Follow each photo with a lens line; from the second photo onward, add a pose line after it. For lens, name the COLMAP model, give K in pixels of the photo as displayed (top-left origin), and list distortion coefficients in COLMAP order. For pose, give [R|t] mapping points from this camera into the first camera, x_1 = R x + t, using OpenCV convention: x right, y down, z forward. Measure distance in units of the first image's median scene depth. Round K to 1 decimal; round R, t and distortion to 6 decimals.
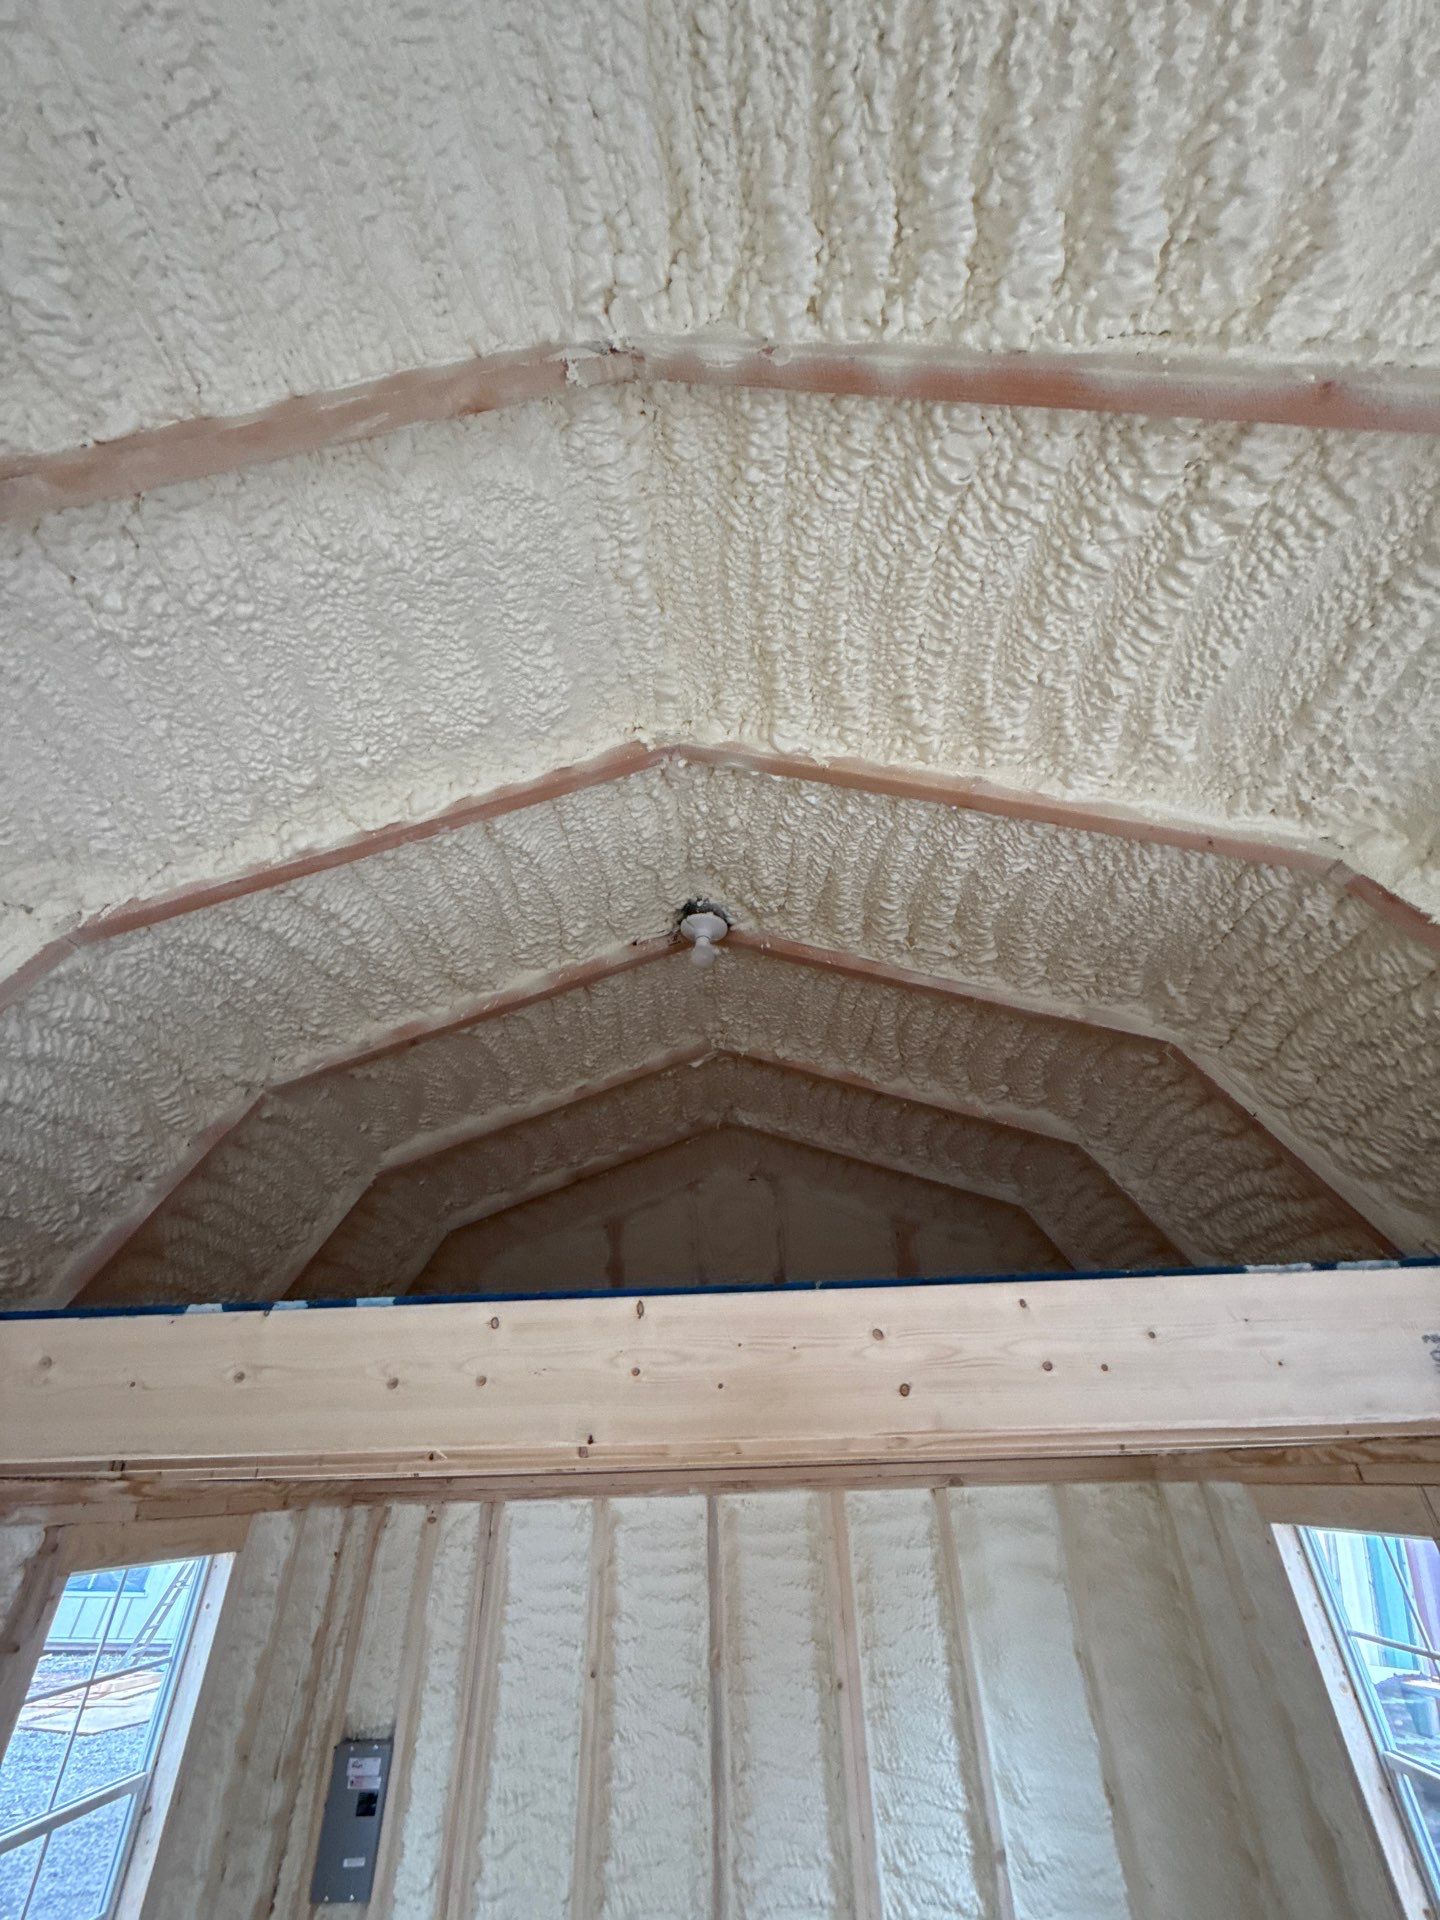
lens RADIAL K [[760.1, 0, 717.4], [0, 760.1, 970.7], [0, 0, 1]] dist [0.000612, -0.000283]
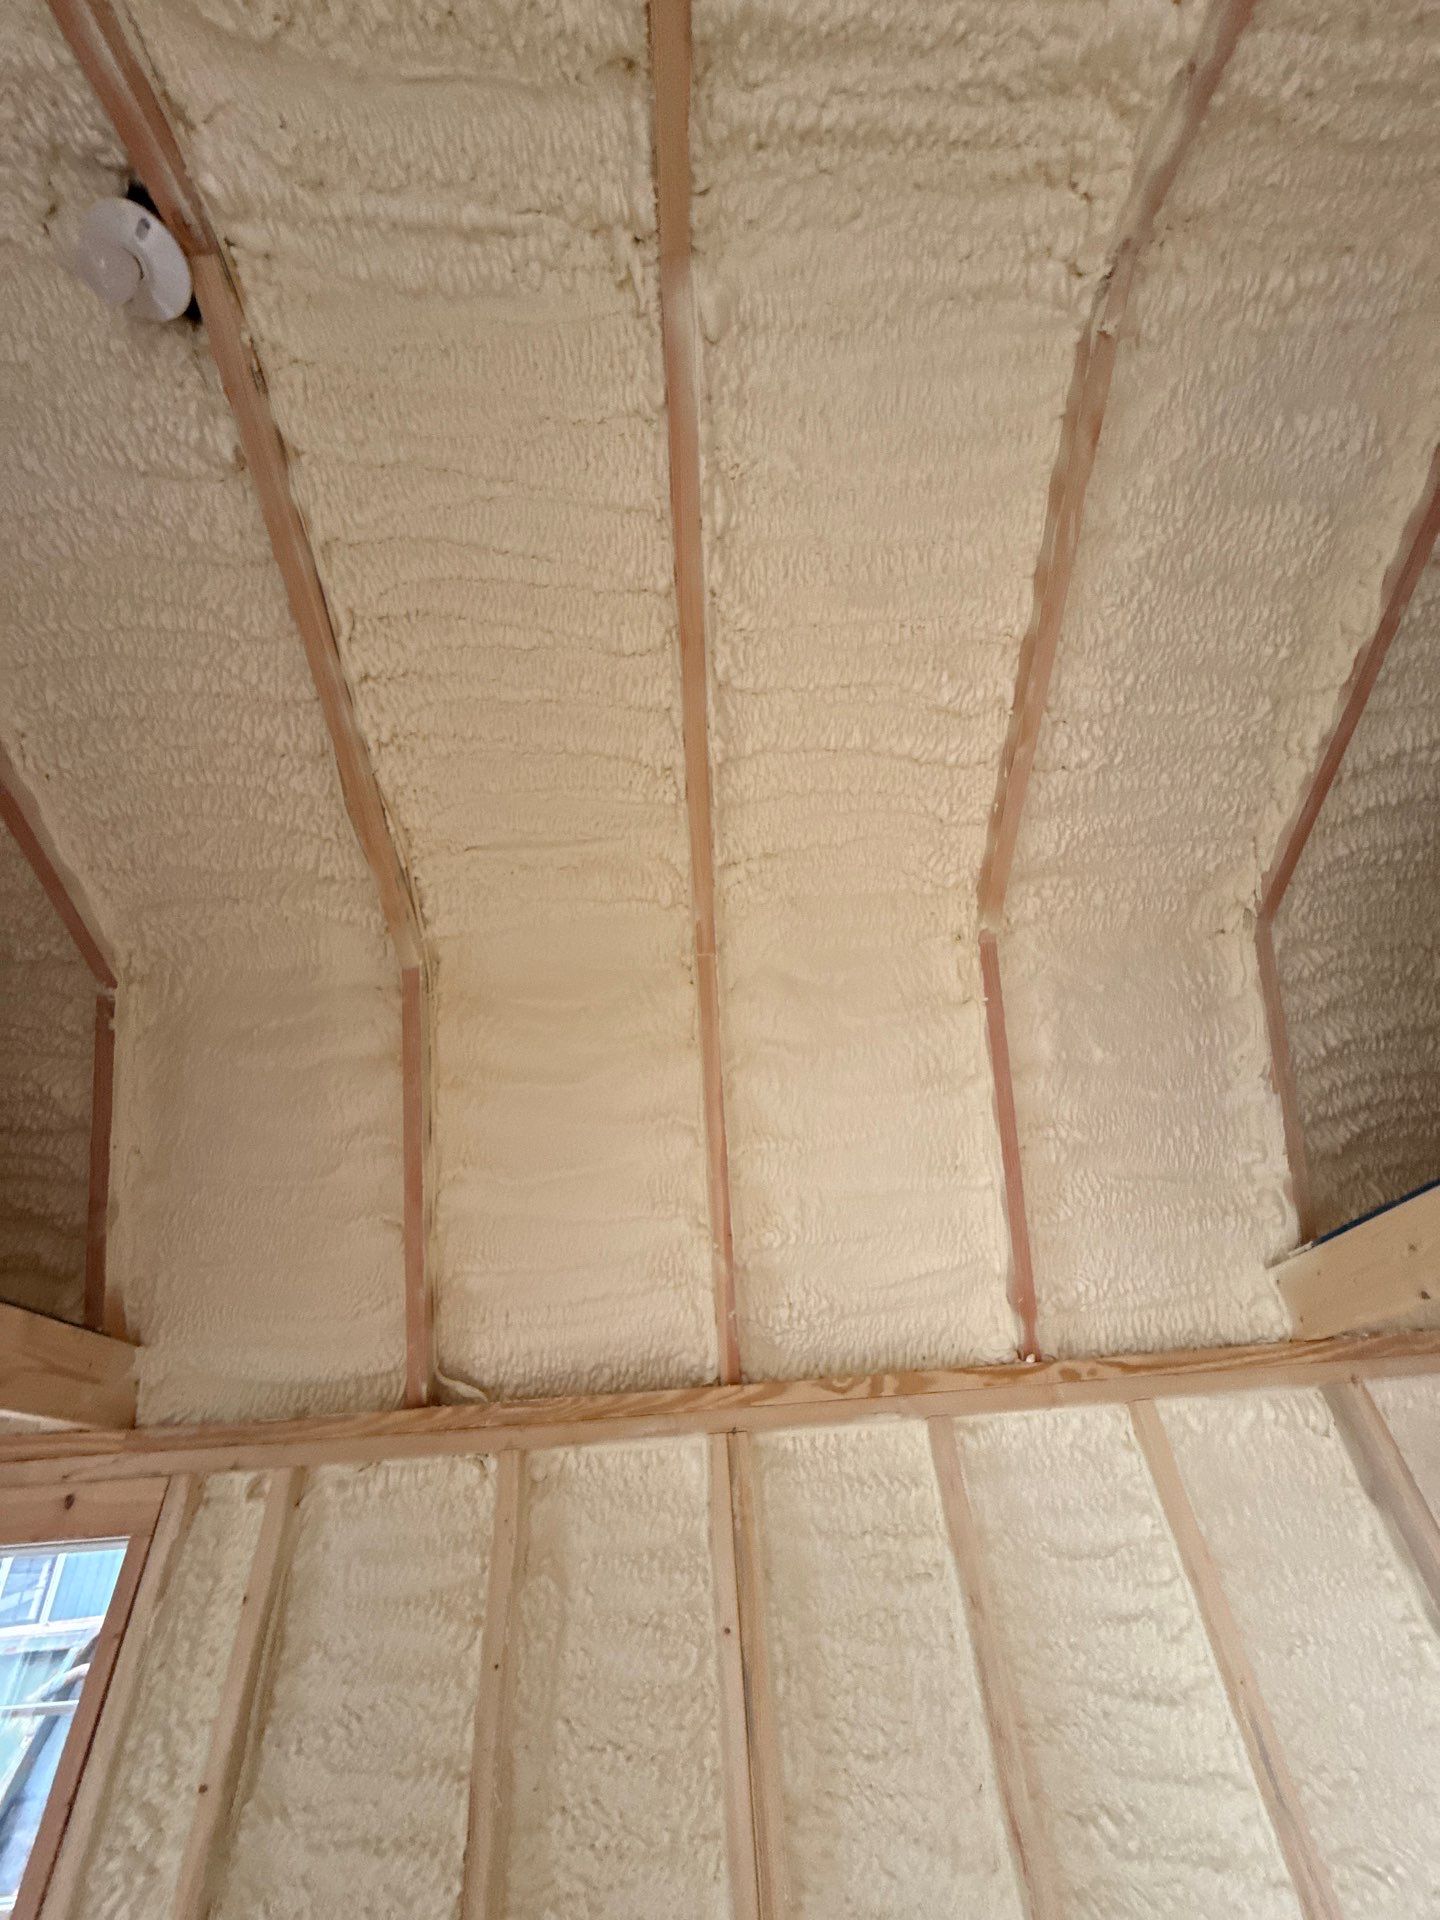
lens RADIAL K [[760.1, 0, 717.2], [0, 760.1, 966.9], [0, 0, 1]] dist [0.000612, -0.000283]
pose [[0.066137, -0.588733, -0.805617, 0.097128], [0.607906, 0.664019, -0.435350, 0.005596], [0.791250, -0.460947, 0.401810, -0.293923]]
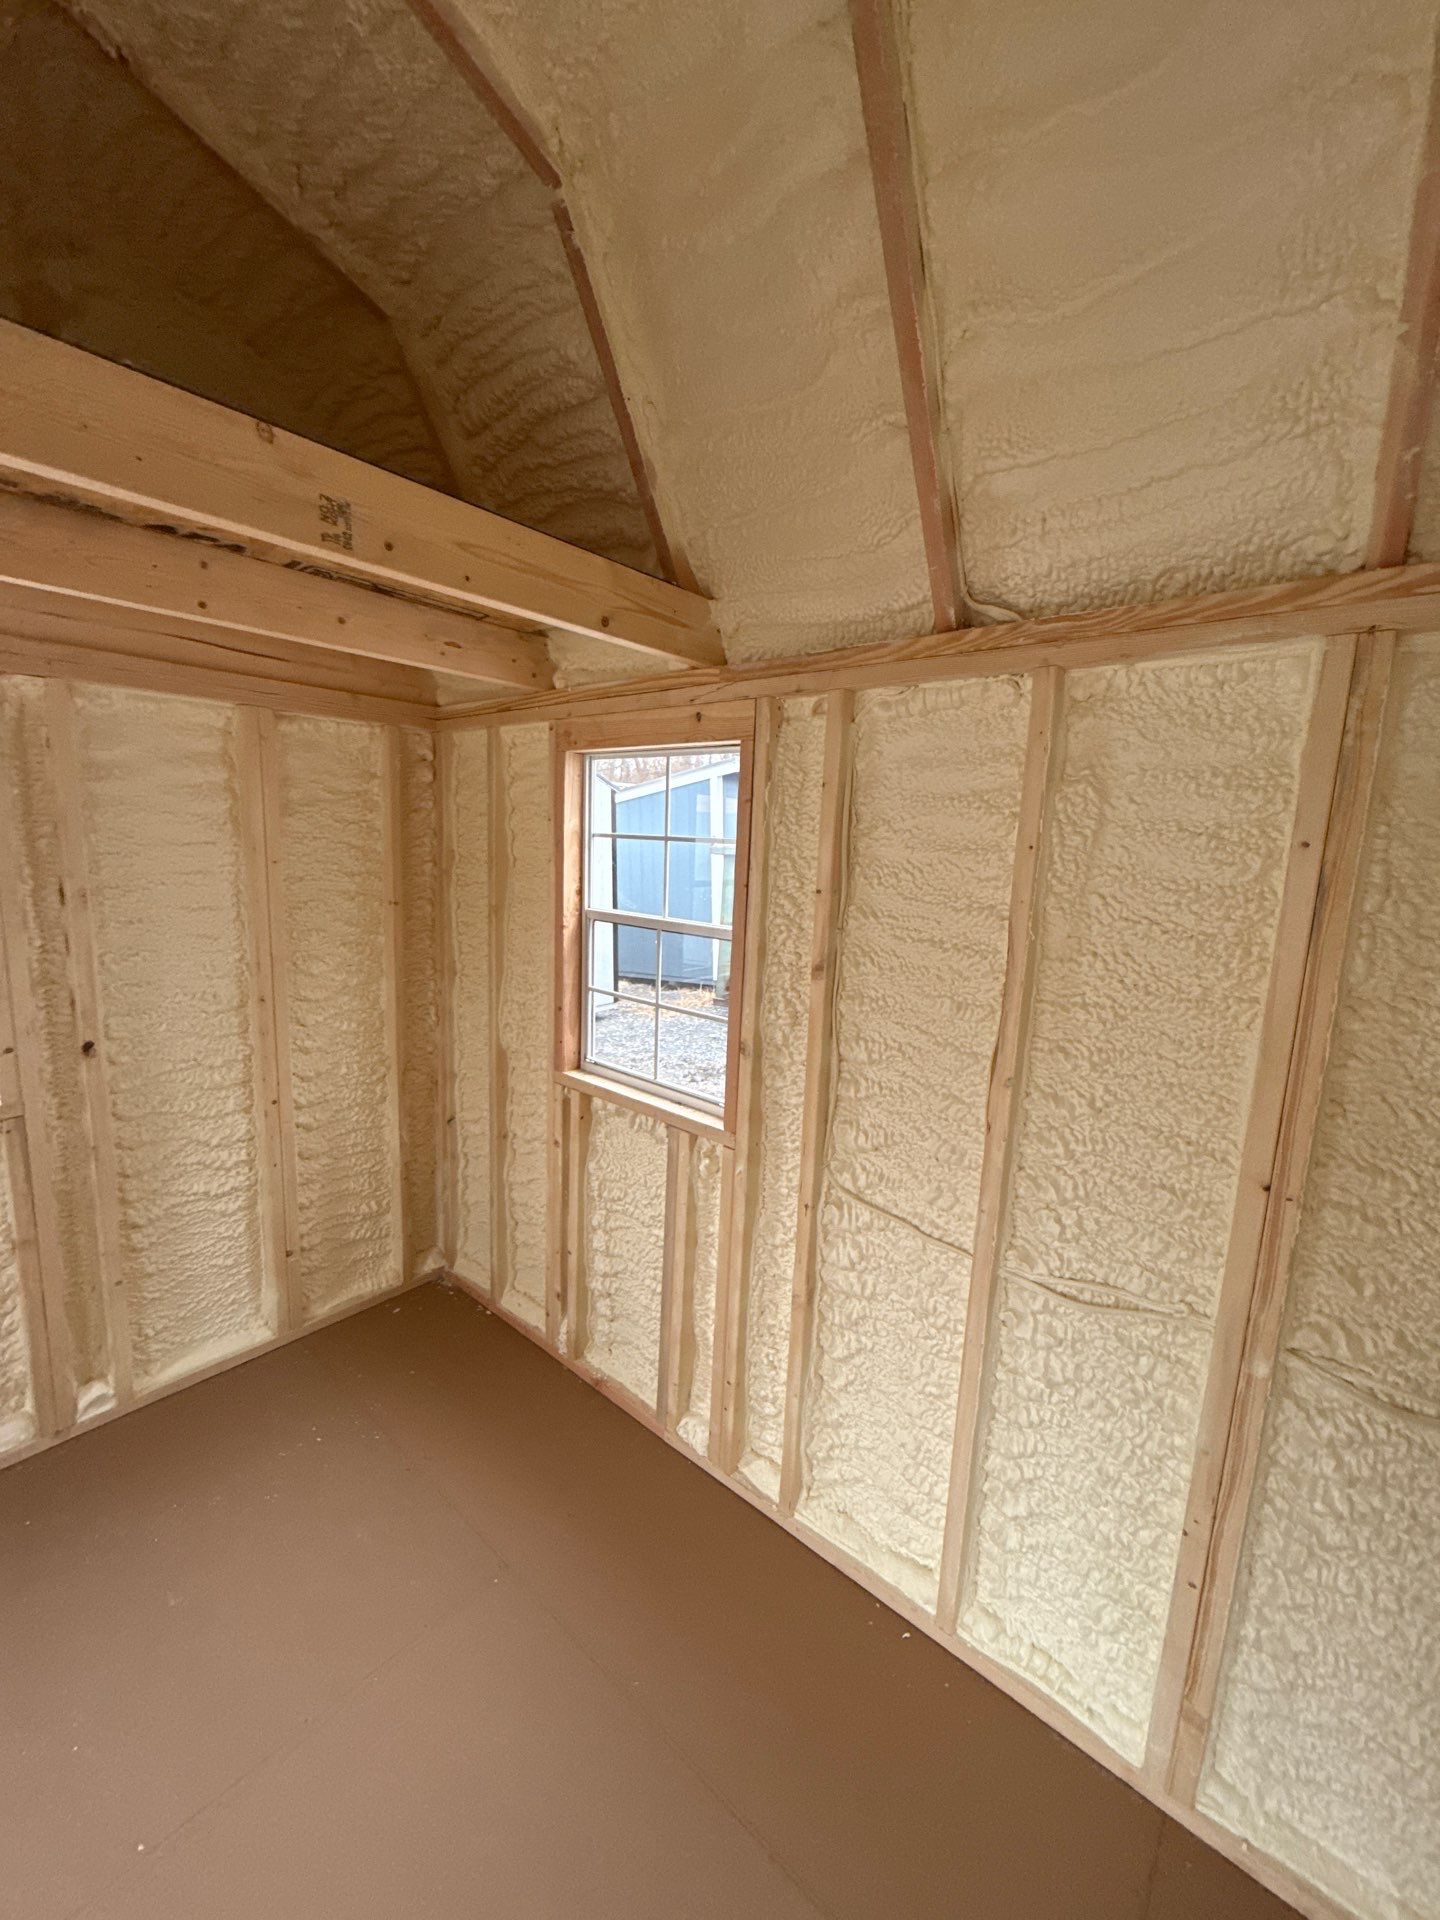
lens RADIAL K [[760.1, 0, 719.0], [0, 760.1, 961.4], [0, 0, 1]] dist [0.000612, -0.000283]
pose [[-0.600443, 0.118651, -0.790816, -0.148832], [0.418105, 0.889571, -0.183987, 0.162283], [0.681657, -0.441118, -0.583745, -0.292089]]
